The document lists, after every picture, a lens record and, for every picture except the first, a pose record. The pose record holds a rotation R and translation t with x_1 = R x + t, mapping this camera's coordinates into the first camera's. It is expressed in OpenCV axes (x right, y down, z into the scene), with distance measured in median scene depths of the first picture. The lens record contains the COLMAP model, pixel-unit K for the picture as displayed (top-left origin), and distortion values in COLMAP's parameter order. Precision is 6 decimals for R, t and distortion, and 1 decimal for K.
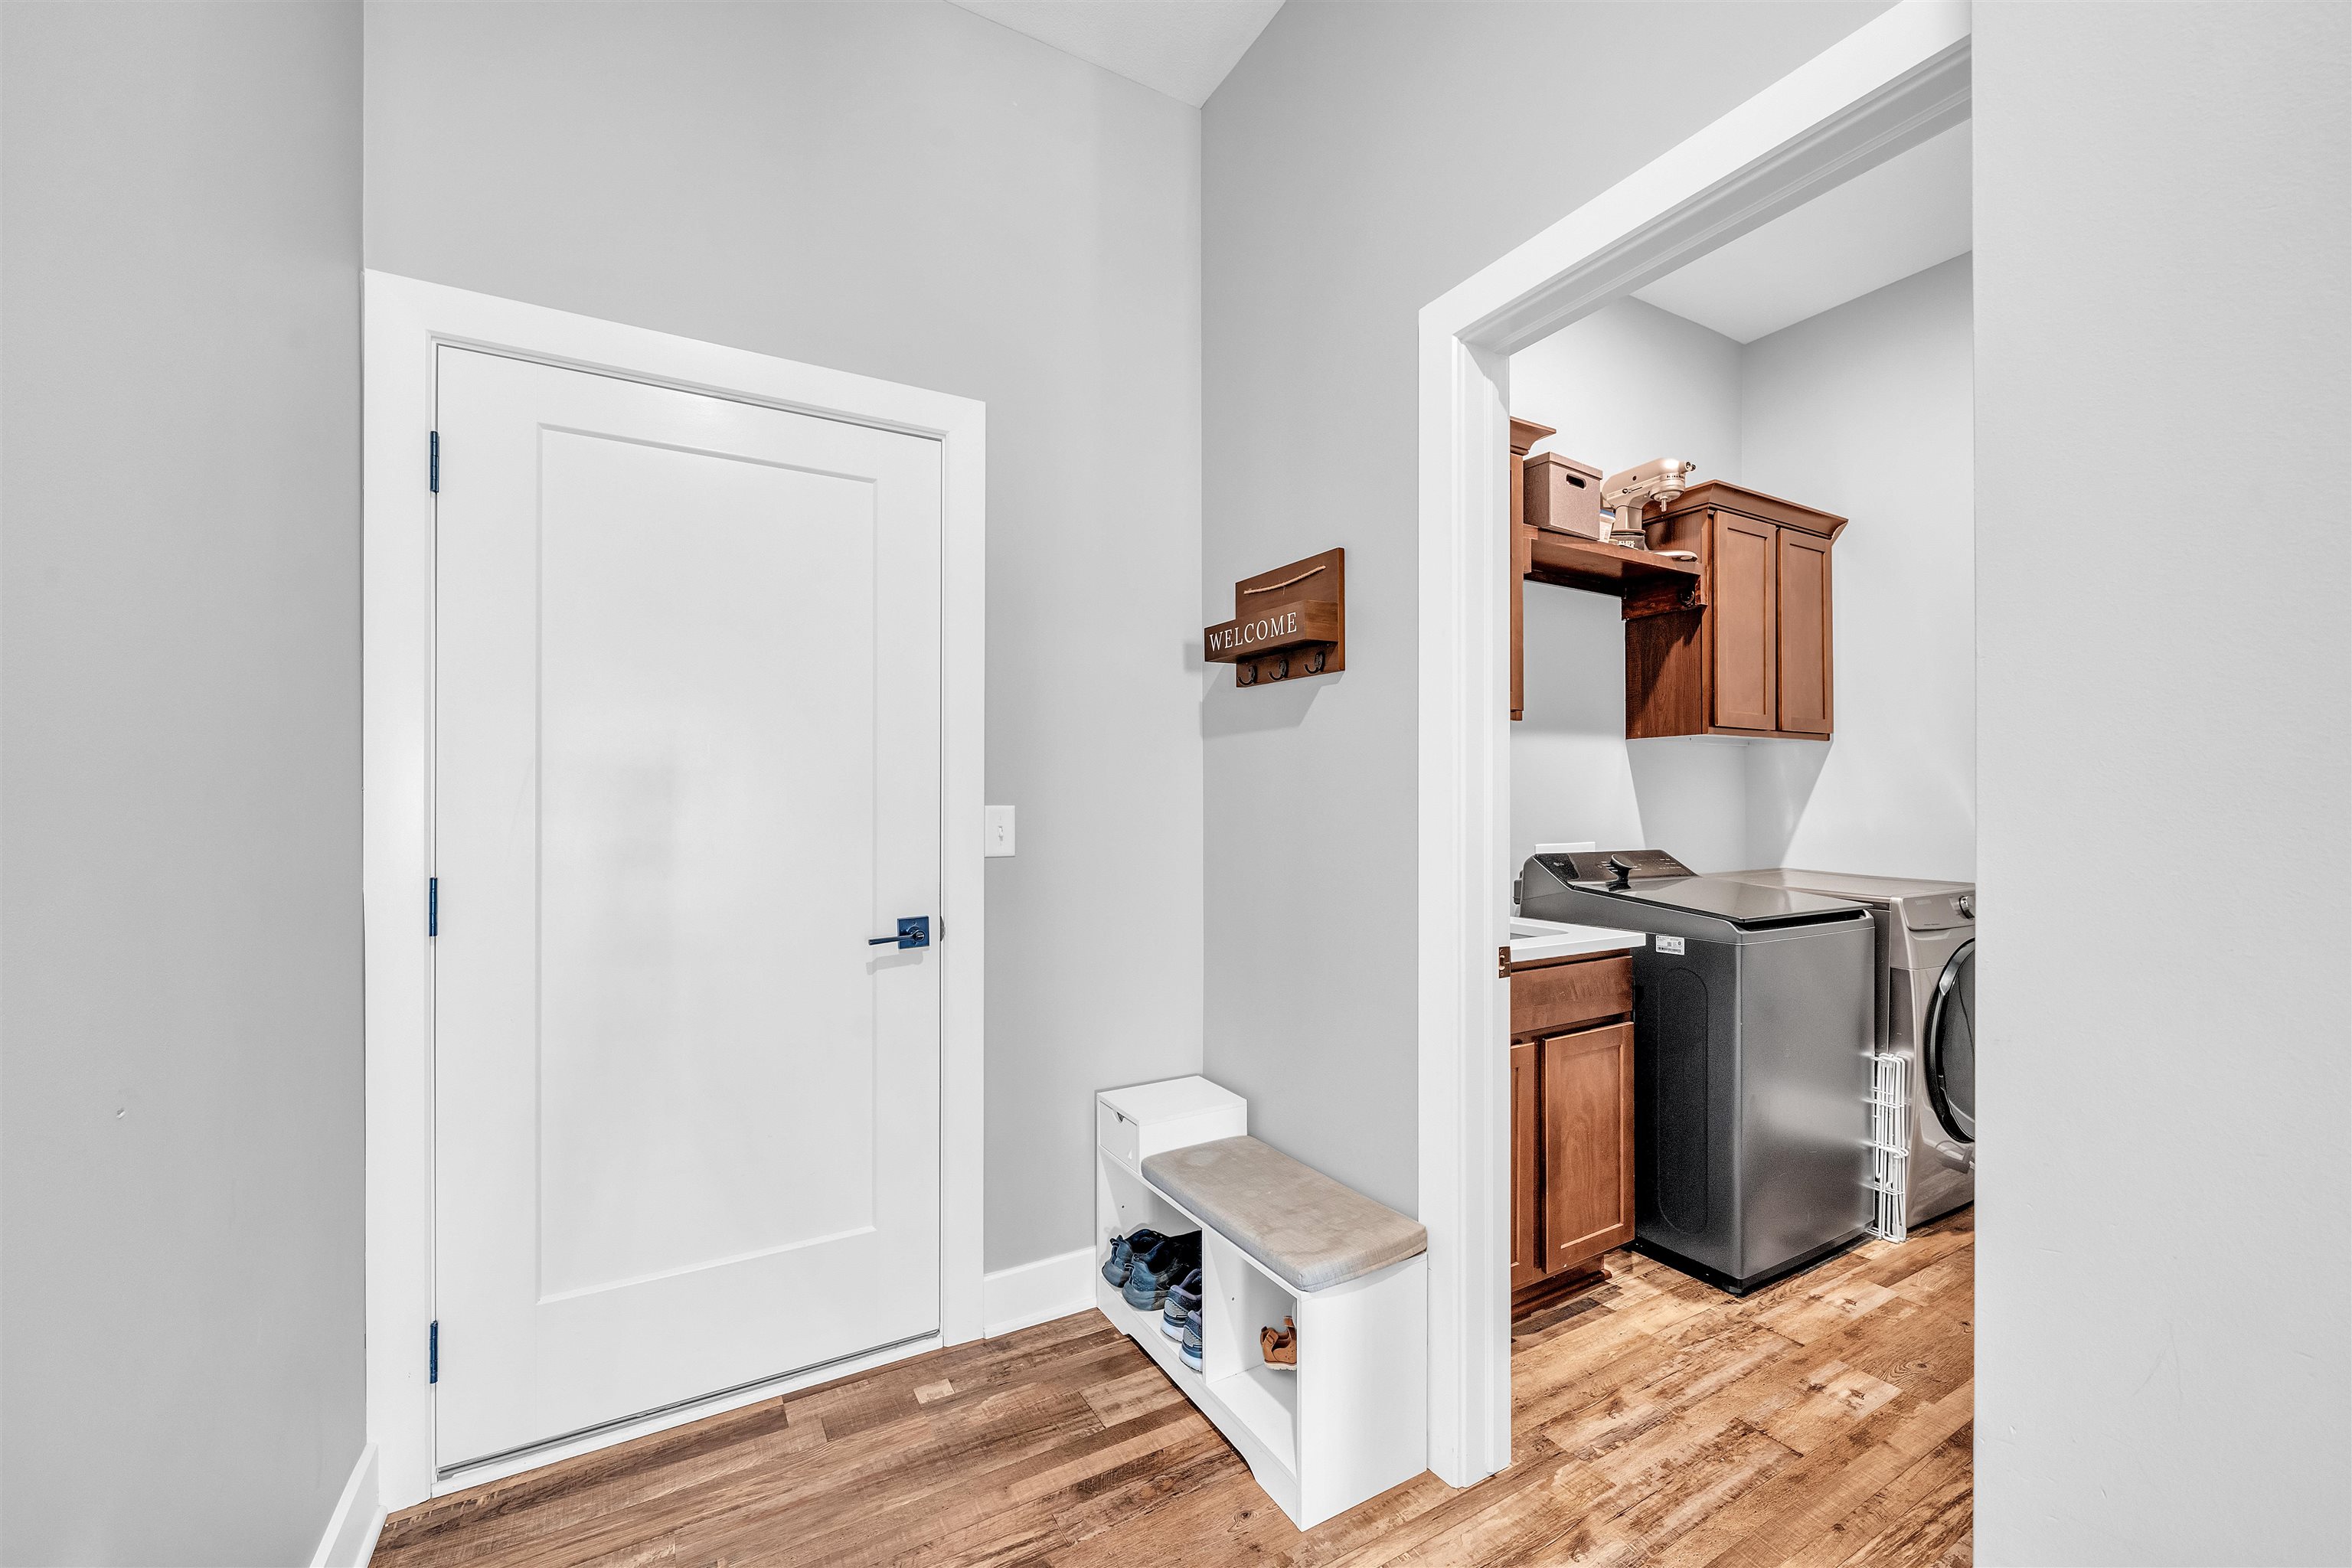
lens RADIAL K [[924.8, 0, 1164.1], [0, 924.8, 802.7], [0, 0, 1]] dist [-0.008421, -0.000043]
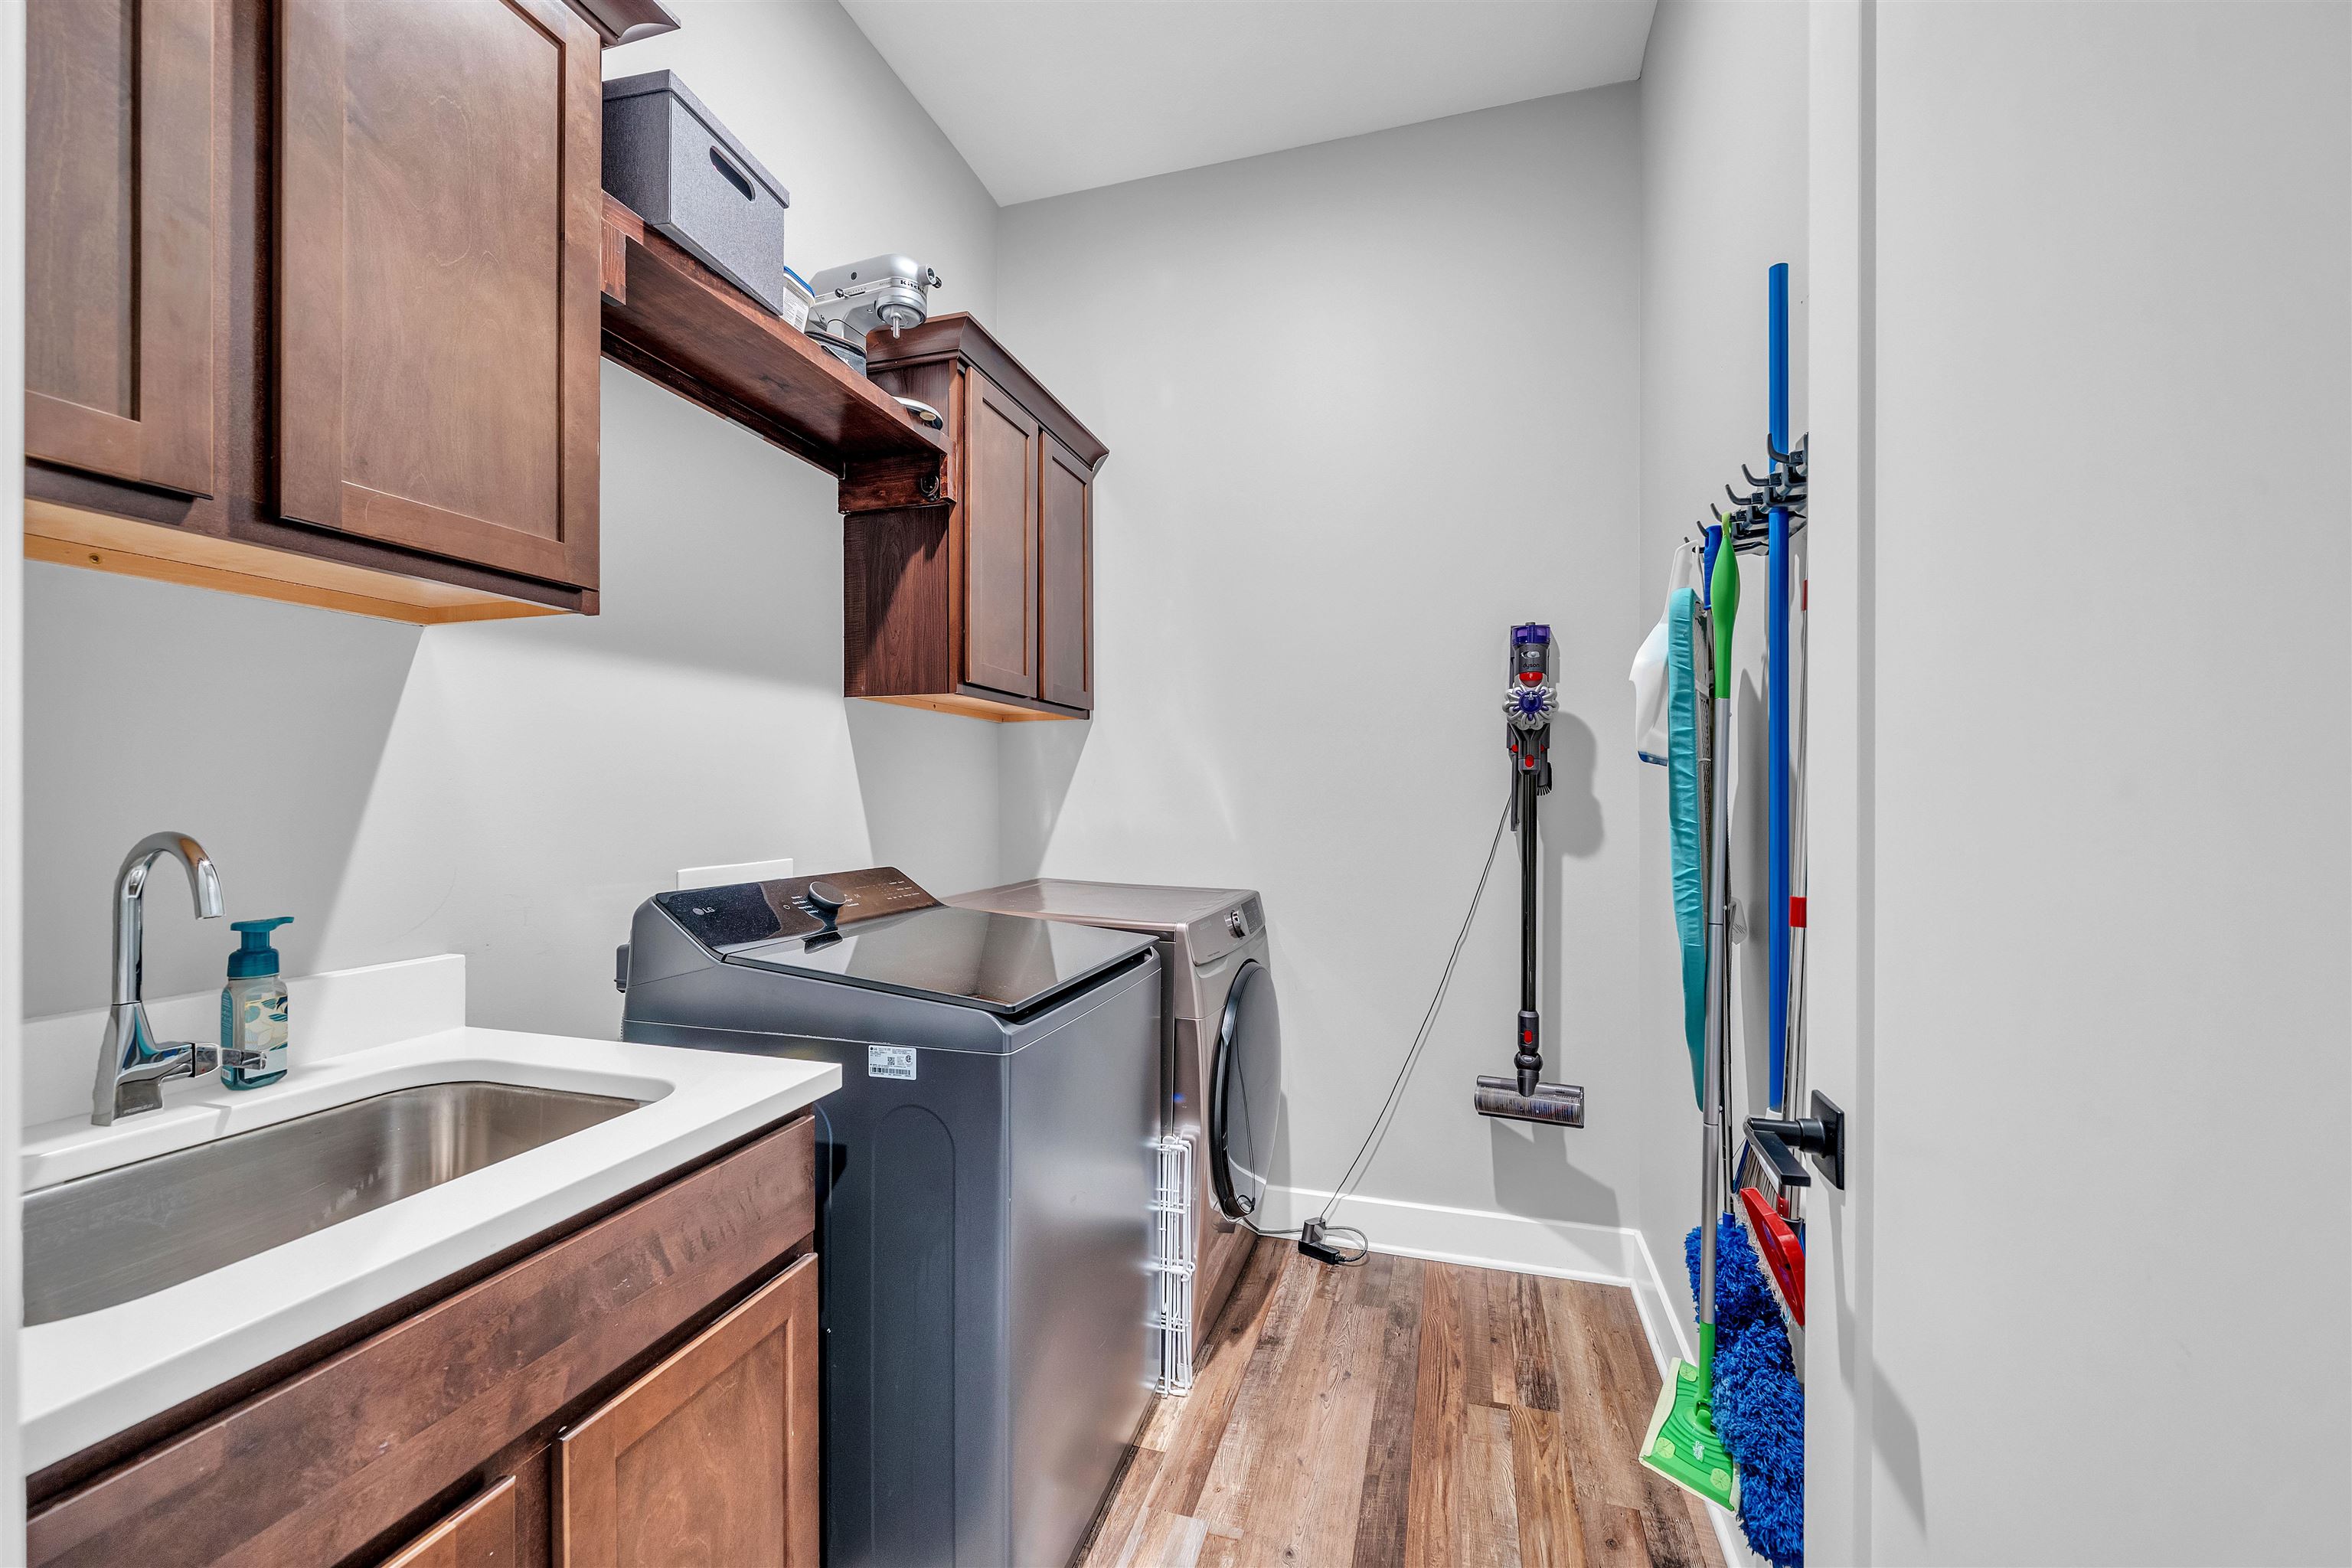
lens RADIAL K [[931.1, 0, 1173.8], [0, 931.1, 795.3], [0, 0, 1]] dist [-0.004264, 0.001045]
pose [[0.723335, 0.001980, 0.690495, 0.236728], [-0.002208, 0.999997, -0.000555, 0.000097], [-0.690494, -0.001123, 0.723337, 0.400442]]
